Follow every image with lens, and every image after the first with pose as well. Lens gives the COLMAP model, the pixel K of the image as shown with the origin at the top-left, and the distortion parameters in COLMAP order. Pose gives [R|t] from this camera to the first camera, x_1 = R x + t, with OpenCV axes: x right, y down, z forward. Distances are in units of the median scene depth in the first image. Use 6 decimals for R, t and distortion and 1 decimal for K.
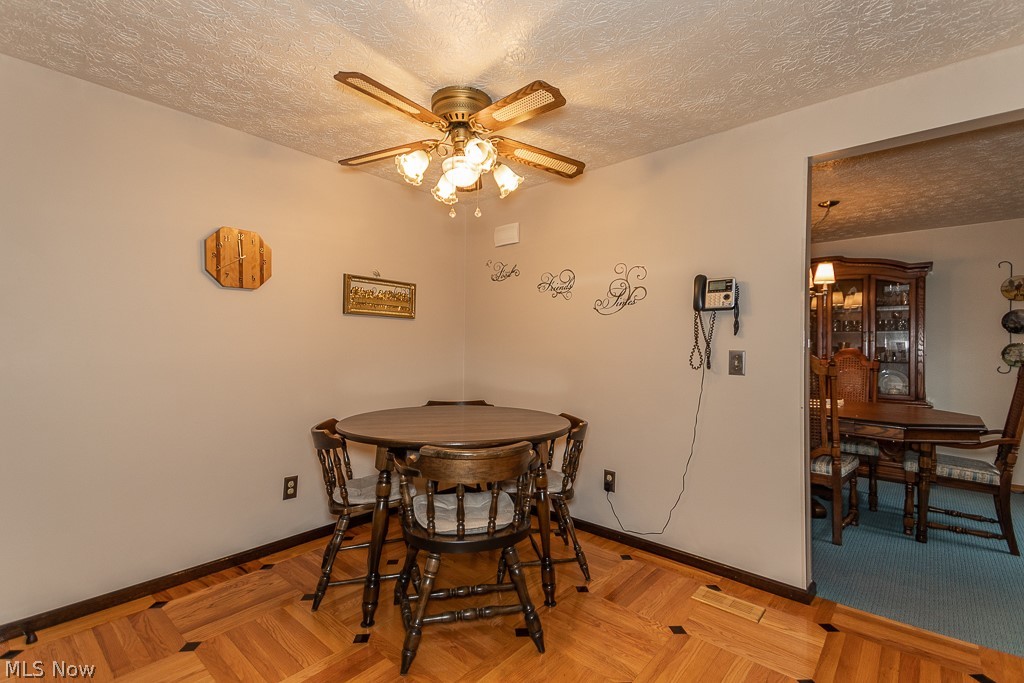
lens RADIAL K [[462.7, 0, 515.9], [0, 462.7, 344.3], [0, 0, 1]] dist [0.002015, 0.000178]
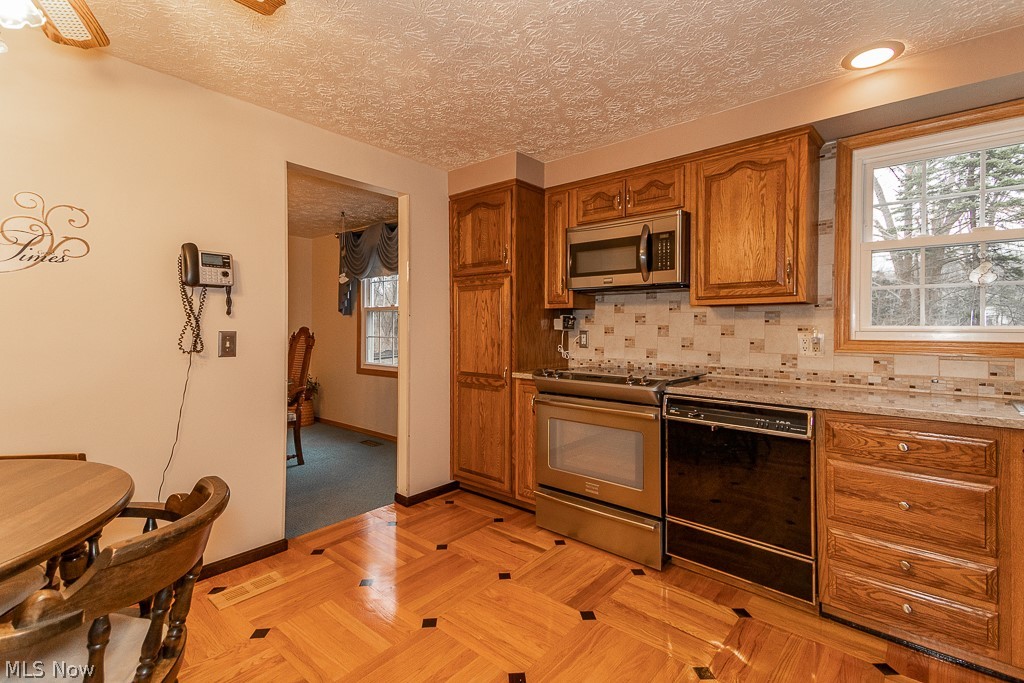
lens RADIAL K [[451.5, 0, 513.2], [0, 451.5, 328.4], [0, 0, 1]] dist [0.000977, 0.000123]
pose [[-0.030645, -0.007754, 0.999500, -0.470767], [-0.010810, 0.999914, 0.007426, -0.005274], [-0.999472, -0.010577, -0.030726, 0.439221]]
